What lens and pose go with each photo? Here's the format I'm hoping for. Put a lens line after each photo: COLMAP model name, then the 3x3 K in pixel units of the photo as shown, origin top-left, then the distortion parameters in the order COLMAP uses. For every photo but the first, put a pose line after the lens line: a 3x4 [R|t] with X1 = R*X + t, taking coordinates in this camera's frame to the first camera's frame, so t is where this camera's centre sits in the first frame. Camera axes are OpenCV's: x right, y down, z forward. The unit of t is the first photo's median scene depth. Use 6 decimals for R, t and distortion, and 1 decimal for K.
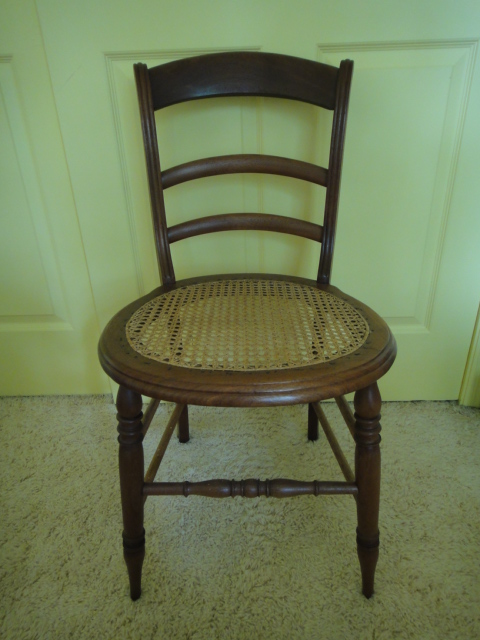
lens RADIAL K [[453.7, 0, 243.8], [0, 453.7, 321.1], [0, 0, 1]] dist [0.009193, -0.001030]
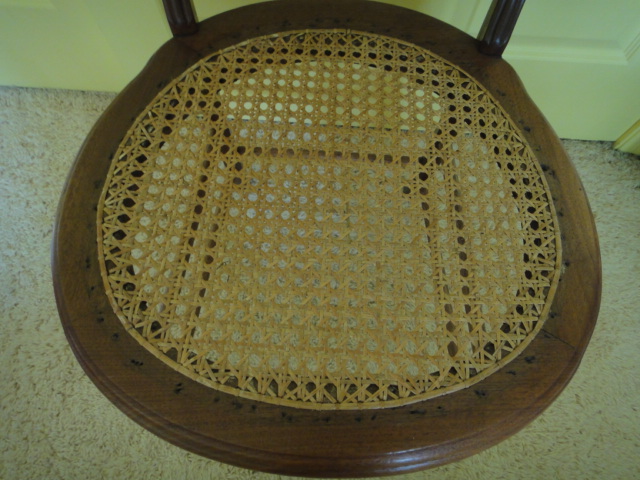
lens RADIAL K [[453.7, 0, 323.3], [0, 453.7, 229.3], [0, 0, 1]] dist [0.009193, -0.001030]
pose [[0.998143, 0.057998, 0.018634, -0.008983], [-0.055450, 0.738324, 0.672163, -0.283982], [0.025226, -0.671948, 0.740169, 0.515283]]
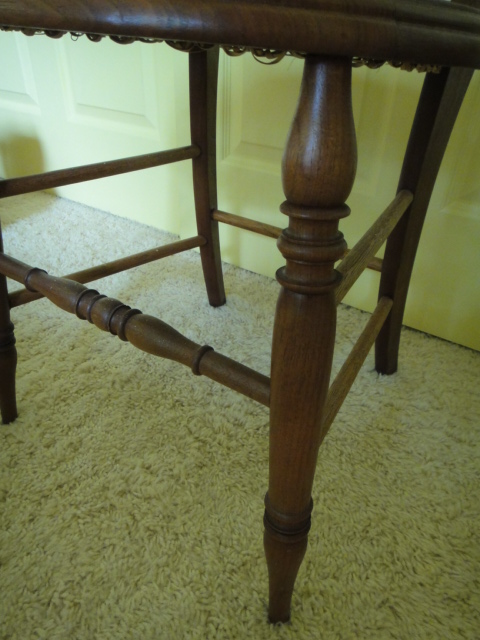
lens RADIAL K [[453.7, 0, 245.1], [0, 453.7, 321.3], [0, 0, 1]] dist [0.009193, -0.001030]
pose [[0.829534, 0.350652, -0.434646, 0.328156], [-0.301526, 0.936329, 0.179916, 0.190938], [0.470060, -0.018190, 0.882447, 0.498639]]
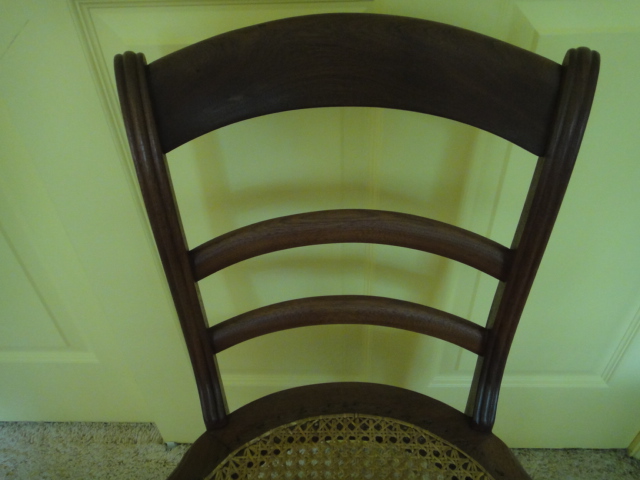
lens RADIAL K [[453.7, 0, 321.4], [0, 453.7, 235.8], [0, 0, 1]] dist [0.009193, -0.001030]
pose [[0.999908, 0.002952, -0.013213, -0.023460], [-0.000210, 0.979202, 0.202888, -0.467583], [0.013537, -0.202866, 0.979113, 0.504969]]
